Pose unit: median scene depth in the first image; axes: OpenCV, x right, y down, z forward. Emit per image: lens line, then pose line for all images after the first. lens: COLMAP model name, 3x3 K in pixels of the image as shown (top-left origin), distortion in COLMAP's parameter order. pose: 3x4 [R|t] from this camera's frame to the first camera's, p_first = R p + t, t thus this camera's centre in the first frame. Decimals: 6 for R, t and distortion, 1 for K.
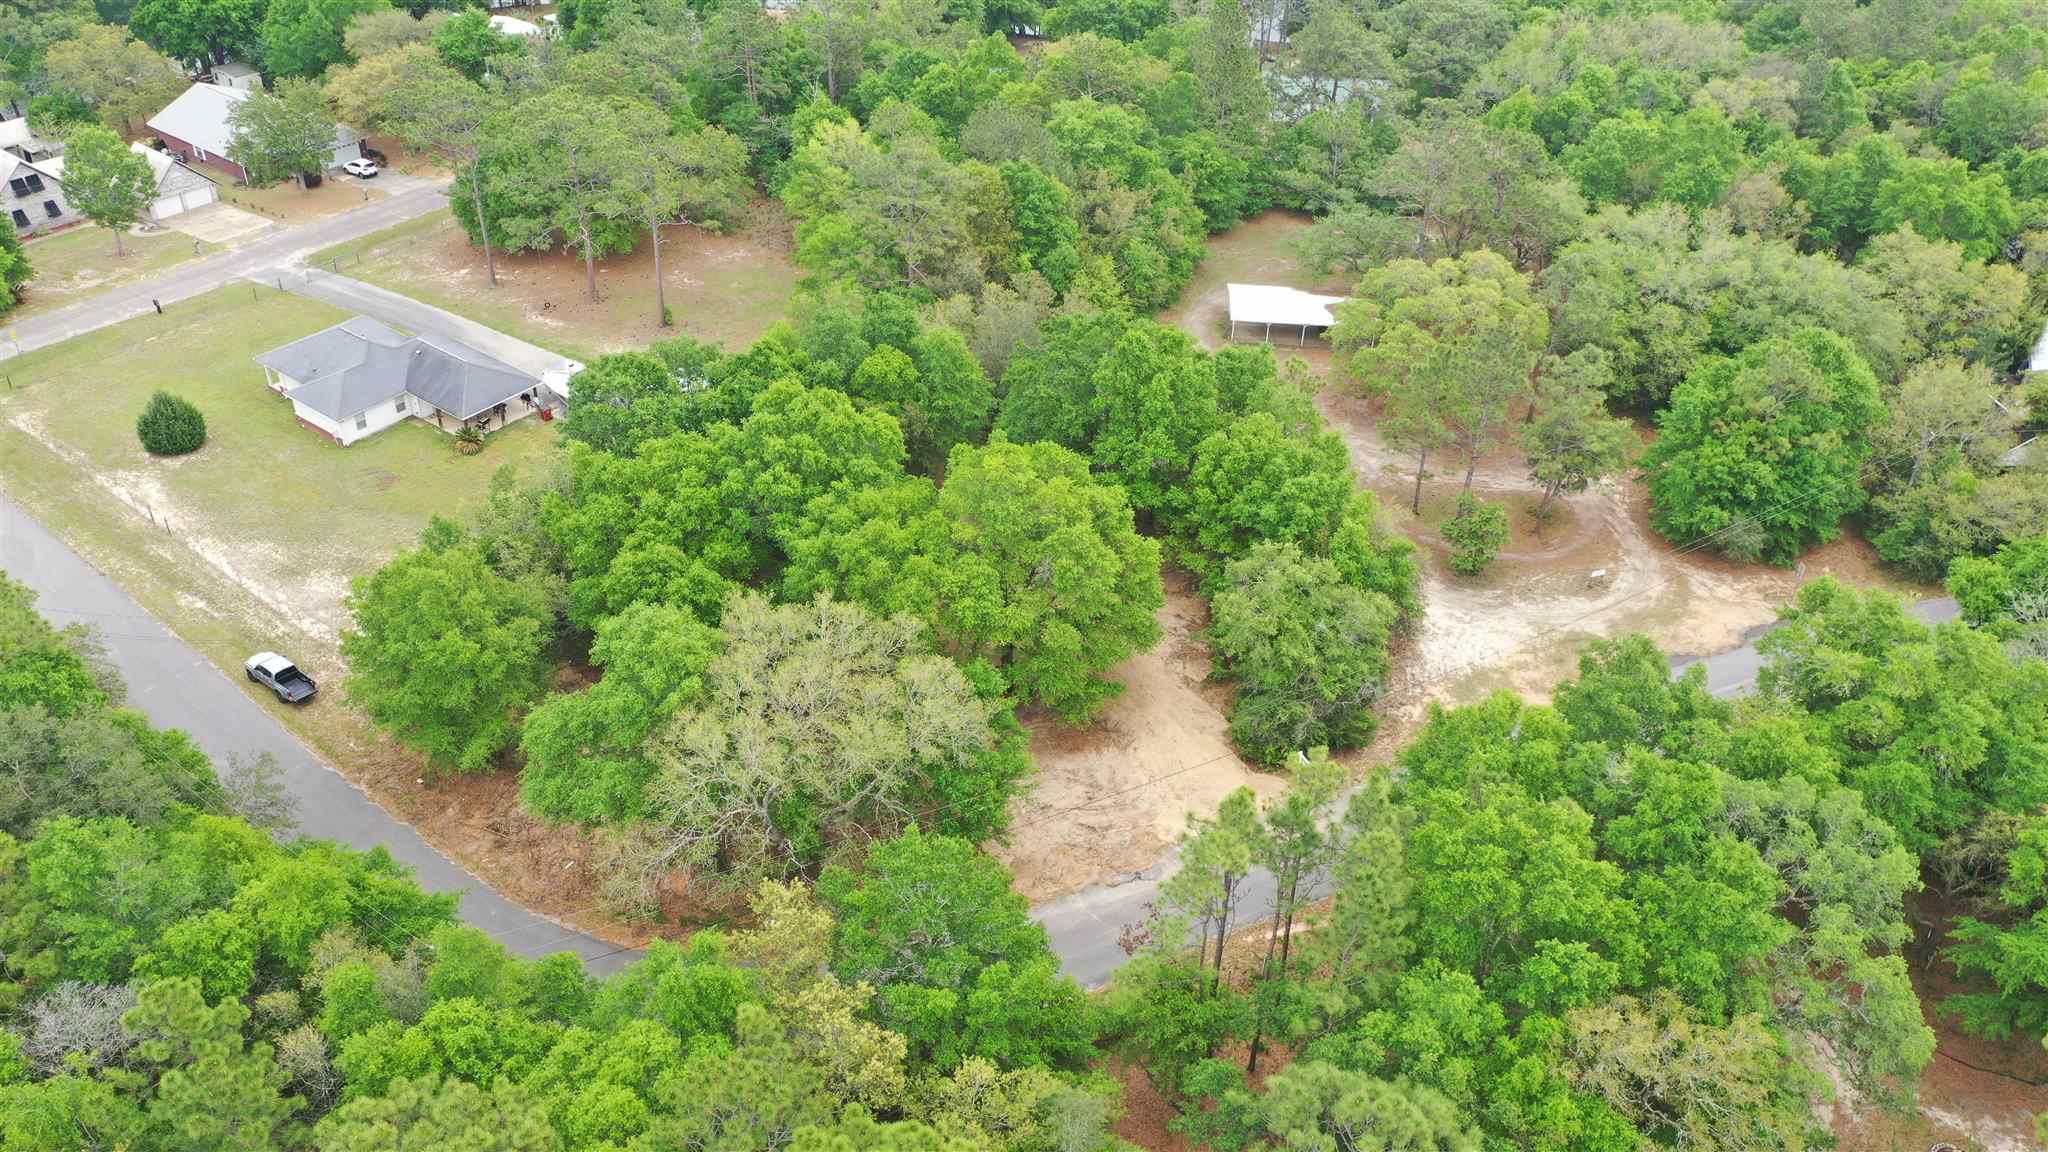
lens RADIAL K [[1624.3, 0, 1022.2], [0, 1624.3, 587.7], [0, 0, 1]] dist [-0.001340, 0.000665]
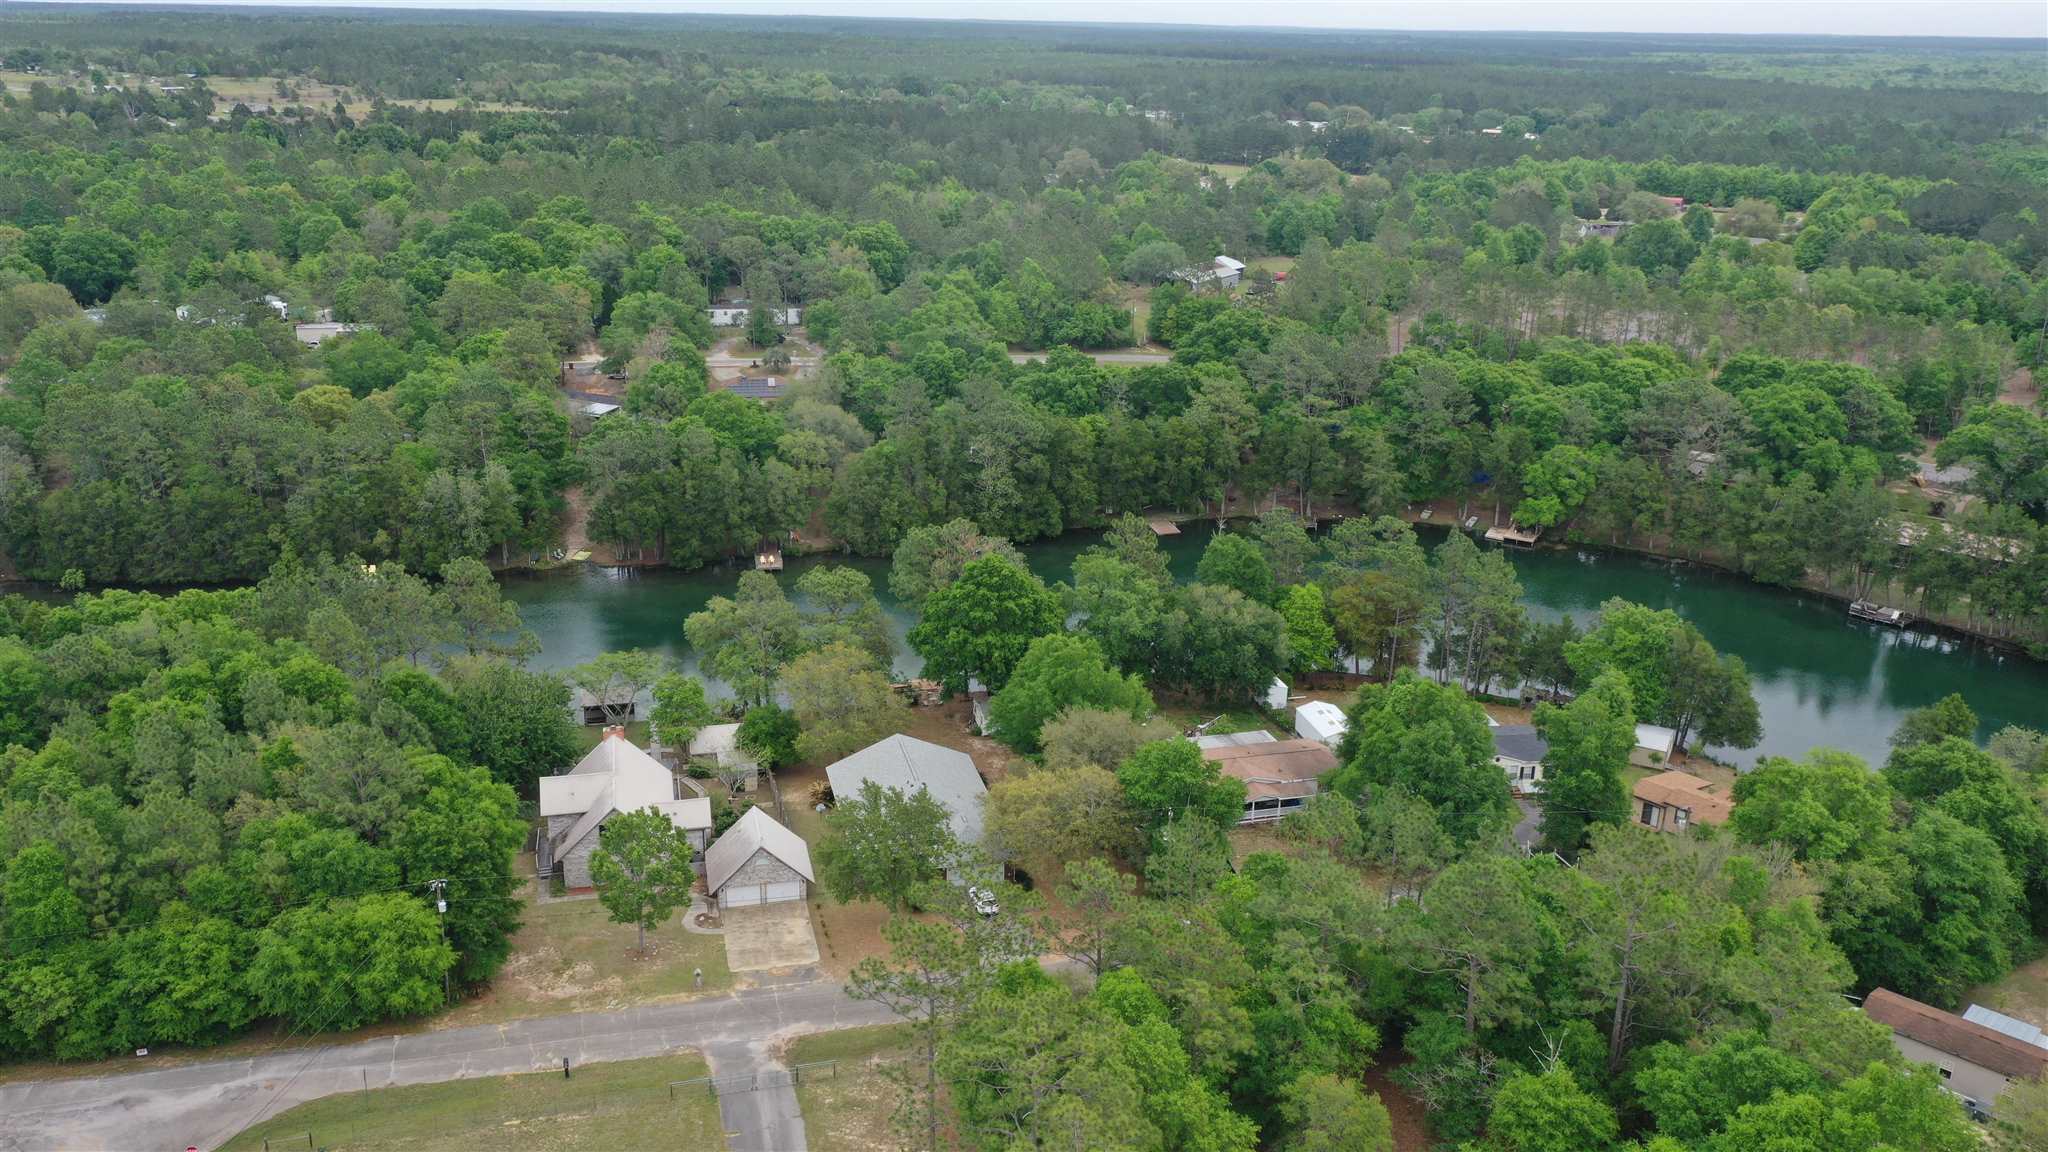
lens RADIAL K [[1626.9, 0, 1018.0], [0, 1626.9, 572.0], [0, 0, 1]] dist [0.010959, -0.000121]
pose [[0.772855, 0.188003, -0.606094, 0.067121], [-0.361233, 0.915597, -0.176617, -0.436320], [0.521733, 0.355441, 0.775536, 0.579465]]
